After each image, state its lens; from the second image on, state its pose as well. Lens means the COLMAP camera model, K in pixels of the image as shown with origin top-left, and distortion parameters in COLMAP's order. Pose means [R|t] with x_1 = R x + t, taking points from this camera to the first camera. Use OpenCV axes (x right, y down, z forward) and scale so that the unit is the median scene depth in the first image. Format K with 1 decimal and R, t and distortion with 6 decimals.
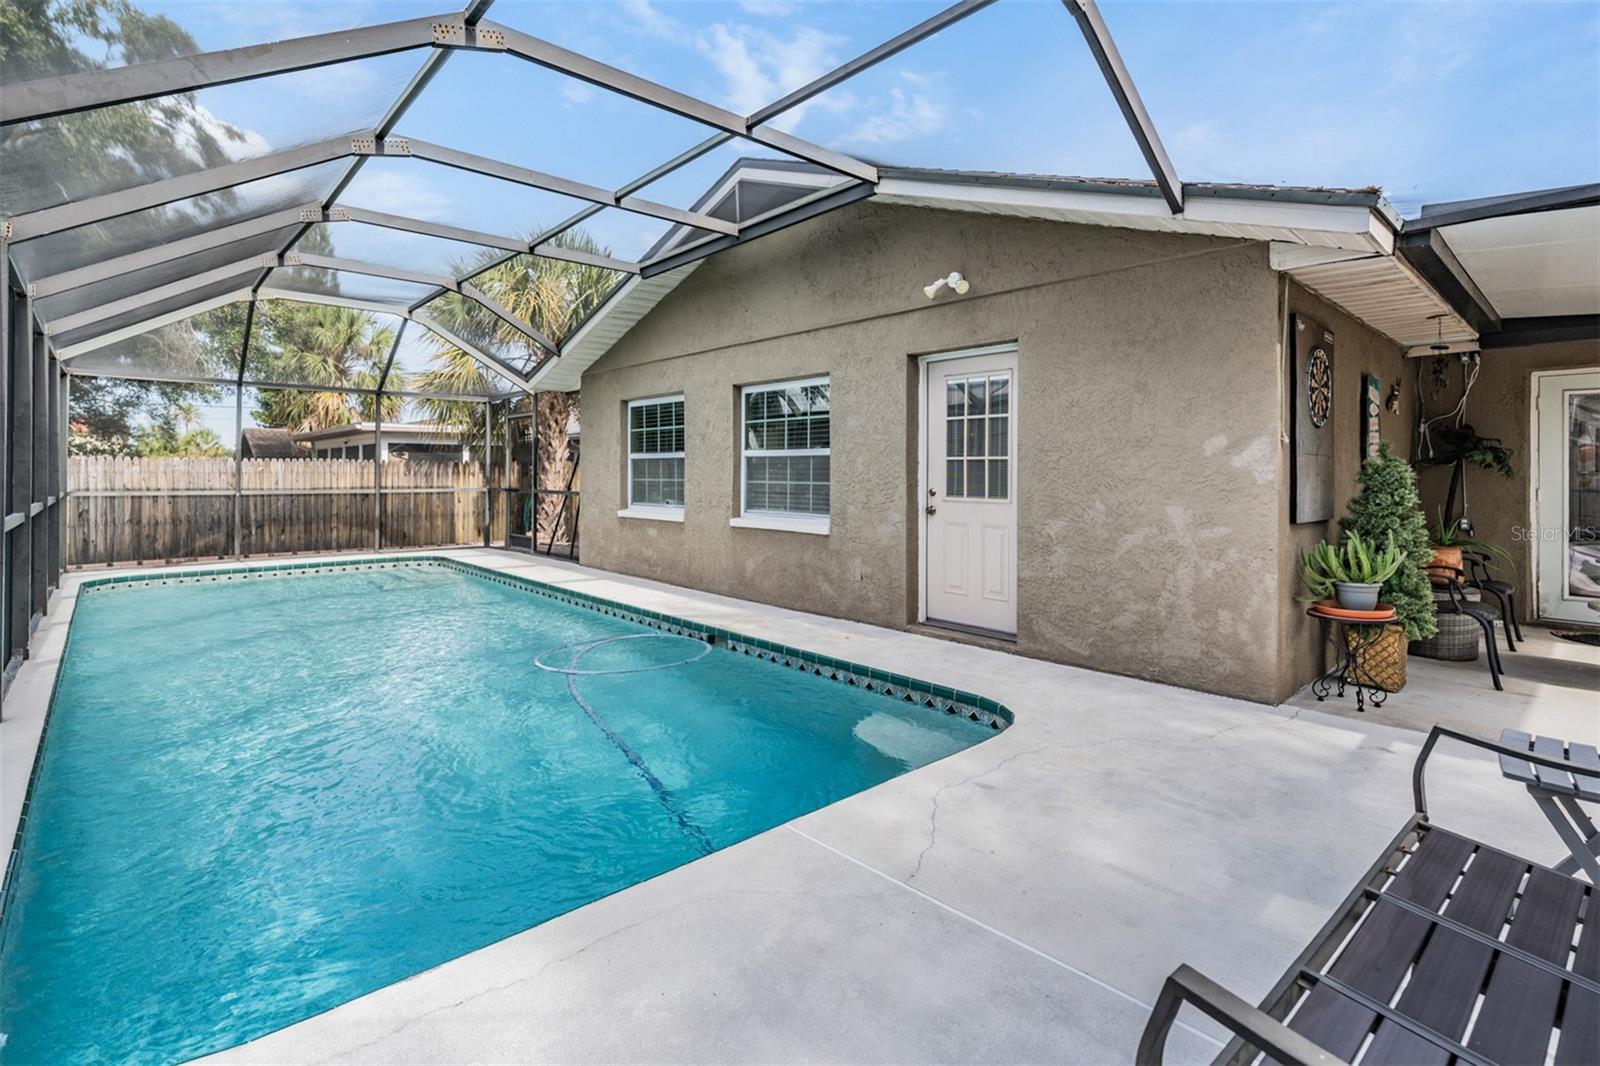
lens RADIAL K [[754.0, 0, 799.6], [0, 754.0, 474.1], [0, 0, 1]] dist [0.001076, 0.000116]
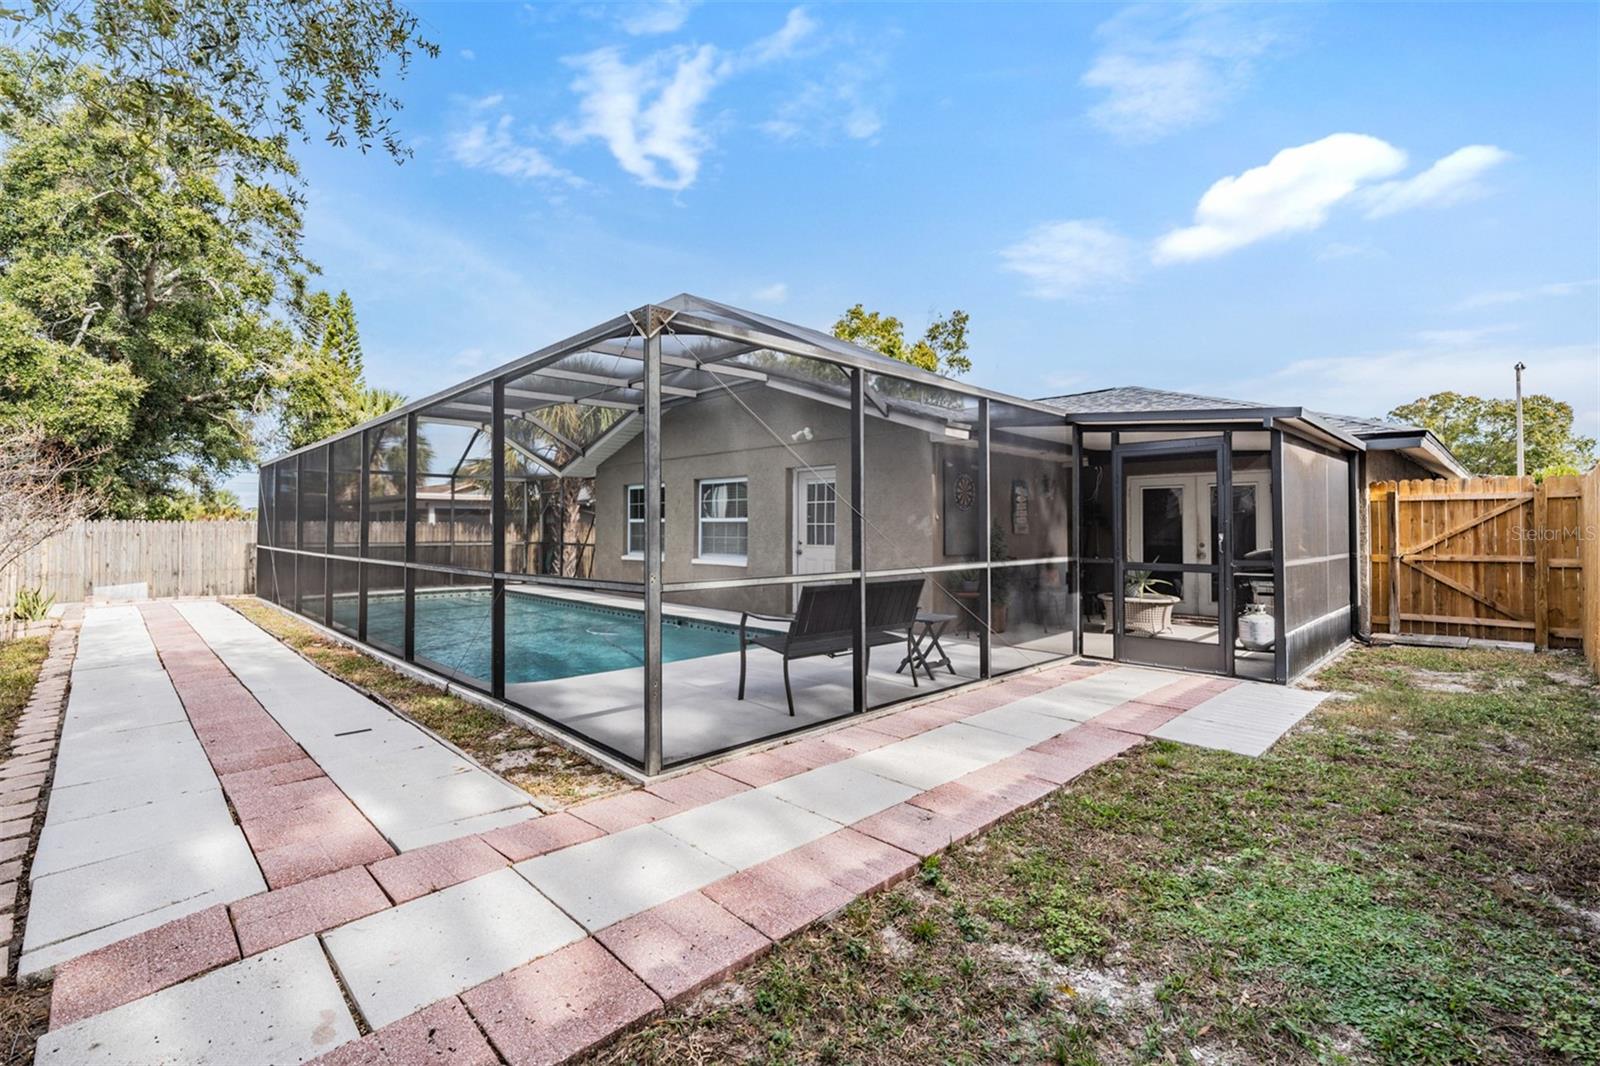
lens RADIAL K [[699.1, 0, 795.1], [0, 699.1, 509.7], [0, 0, 1]] dist [0.002194, 0.000204]
pose [[0.999363, -0.001385, 0.035658, 0.091167], [0.002426, 0.999572, -0.029157, -0.005385], [-0.035602, 0.029225, 0.998939, -0.631139]]
